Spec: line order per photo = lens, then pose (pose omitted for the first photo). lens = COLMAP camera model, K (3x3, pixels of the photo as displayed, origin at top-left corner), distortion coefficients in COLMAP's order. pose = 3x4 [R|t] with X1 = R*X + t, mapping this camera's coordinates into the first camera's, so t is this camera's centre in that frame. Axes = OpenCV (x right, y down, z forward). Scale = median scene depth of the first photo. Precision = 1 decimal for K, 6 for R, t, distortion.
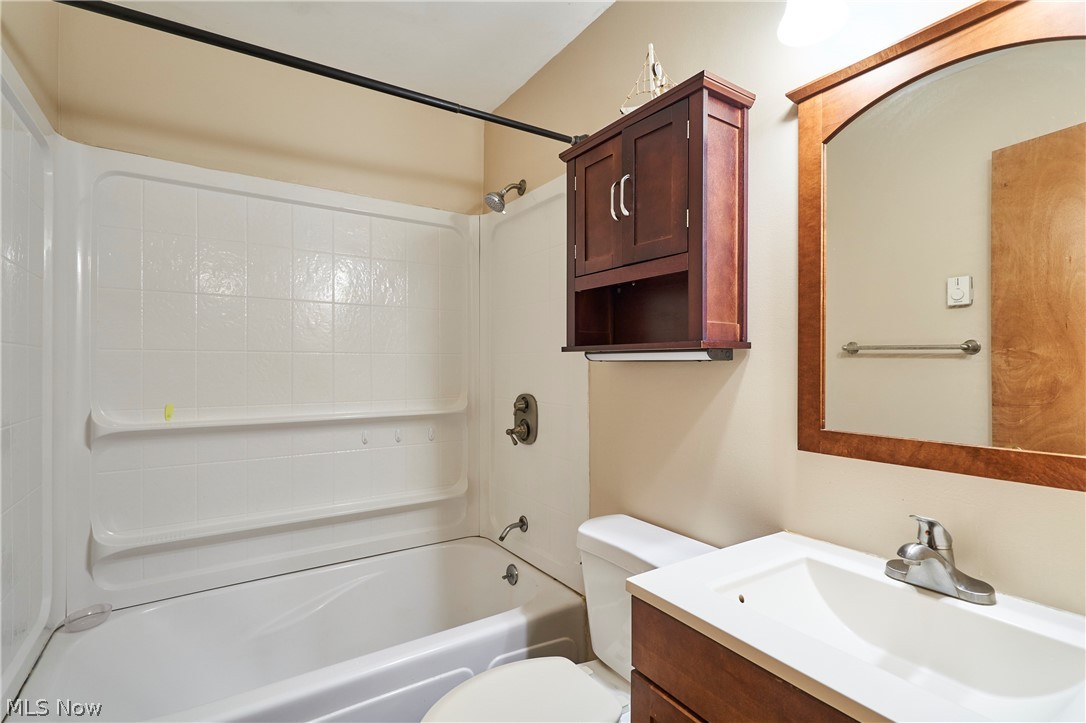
lens RADIAL K [[510.6, 0, 543.0], [0, 510.6, 361.5], [0, 0, 1]] dist [0.000439, -0.000284]
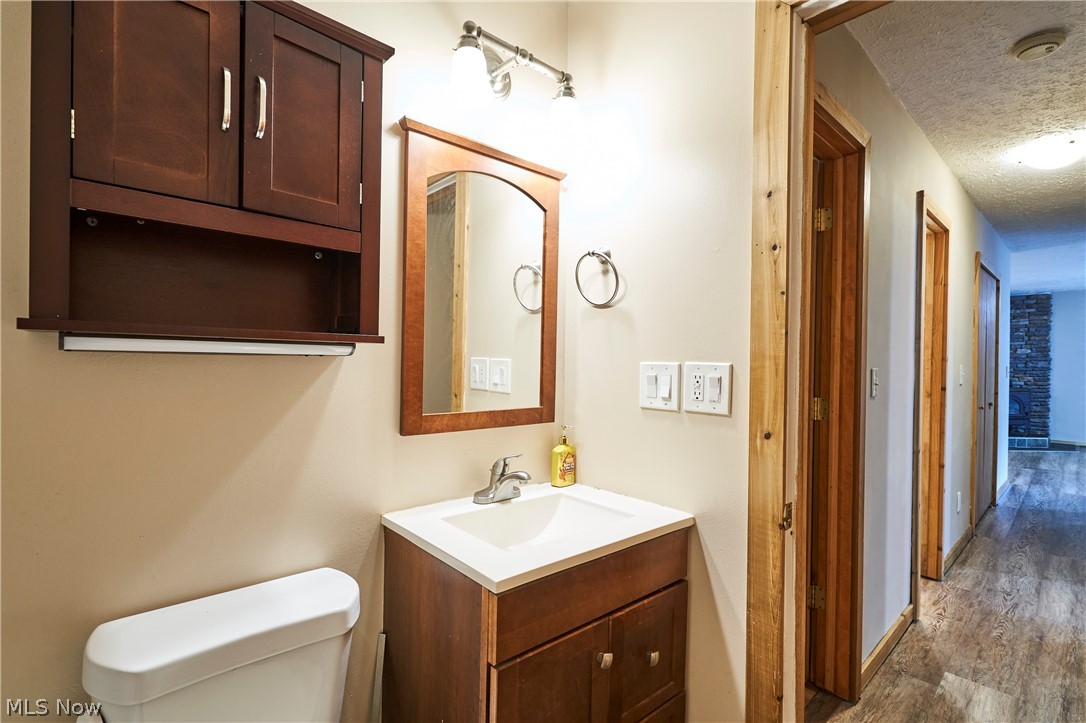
lens RADIAL K [[510.6, 0, 543.0], [0, 510.6, 361.5], [0, 0, 1]] dist [0.000439, -0.000284]
pose [[-0.156015, -0.006745, 0.987732, -0.649379], [-0.022655, 0.999738, 0.003249, -0.003228], [-0.987495, -0.021870, -0.156127, 0.847155]]
